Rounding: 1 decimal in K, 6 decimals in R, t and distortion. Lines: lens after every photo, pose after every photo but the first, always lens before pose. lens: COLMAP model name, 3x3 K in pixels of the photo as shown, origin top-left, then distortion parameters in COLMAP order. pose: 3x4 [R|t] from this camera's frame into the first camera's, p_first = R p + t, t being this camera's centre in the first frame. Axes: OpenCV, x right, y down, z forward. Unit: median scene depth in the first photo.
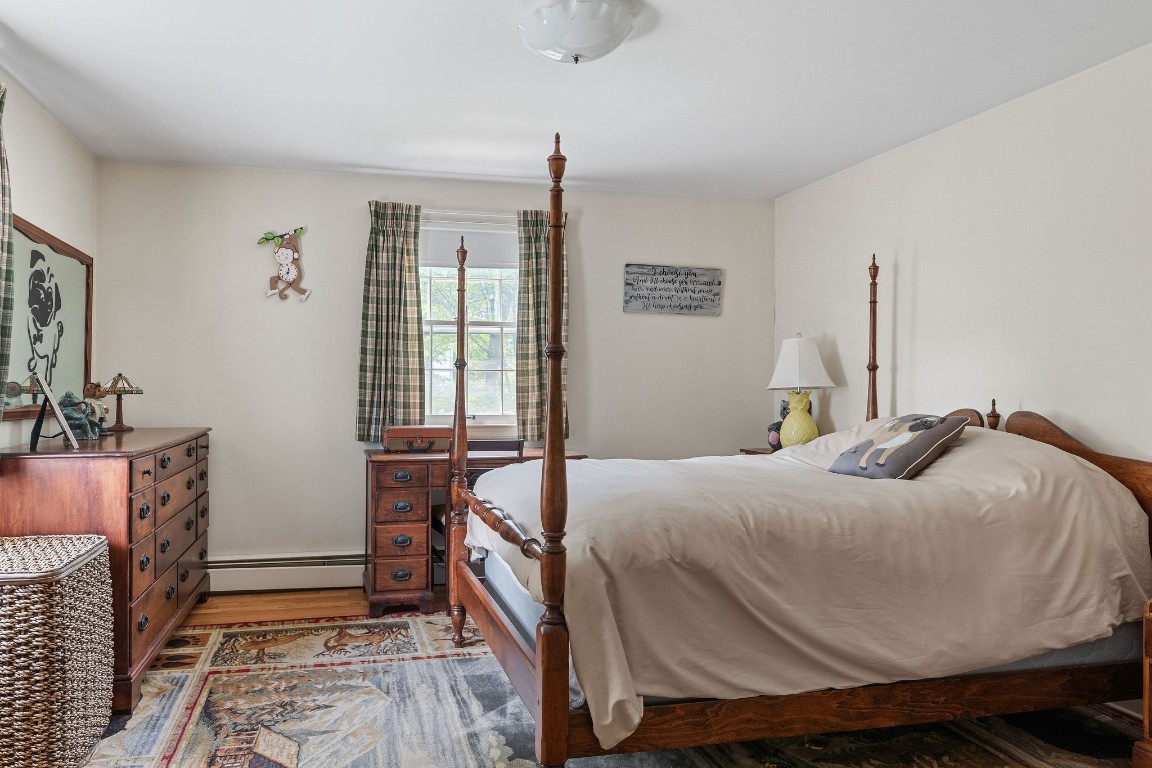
lens RADIAL K [[766.6, 0, 486.5], [0, 766.6, 396.8], [0, 0, 1]] dist [-0.005312, 0.000975]
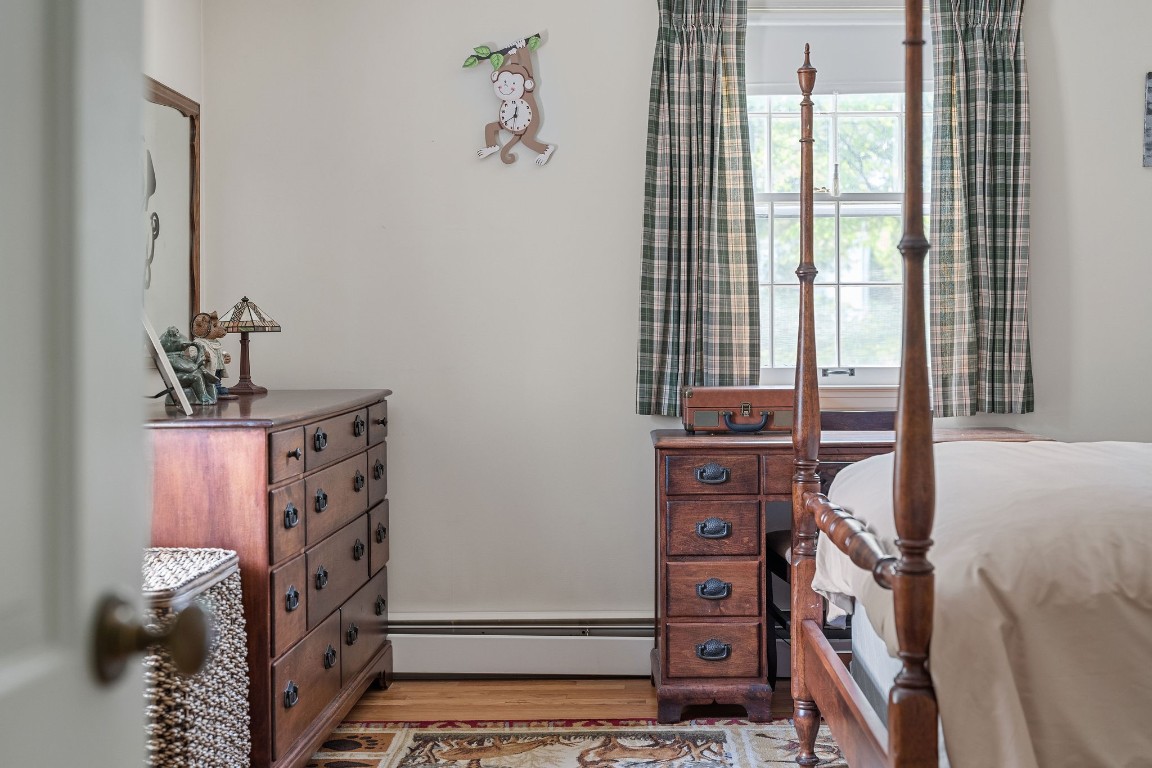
lens RADIAL K [[1623.6, 0, 575.4], [0, 1623.6, 459.2], [0, 0, 1]] dist [-0.006312, 0.022057]
pose [[0.972920, 0.010721, -0.230895, 0.067818], [0.005005, 0.997712, 0.067419, 0.011552], [0.231089, -0.066749, 0.970640, -0.182953]]
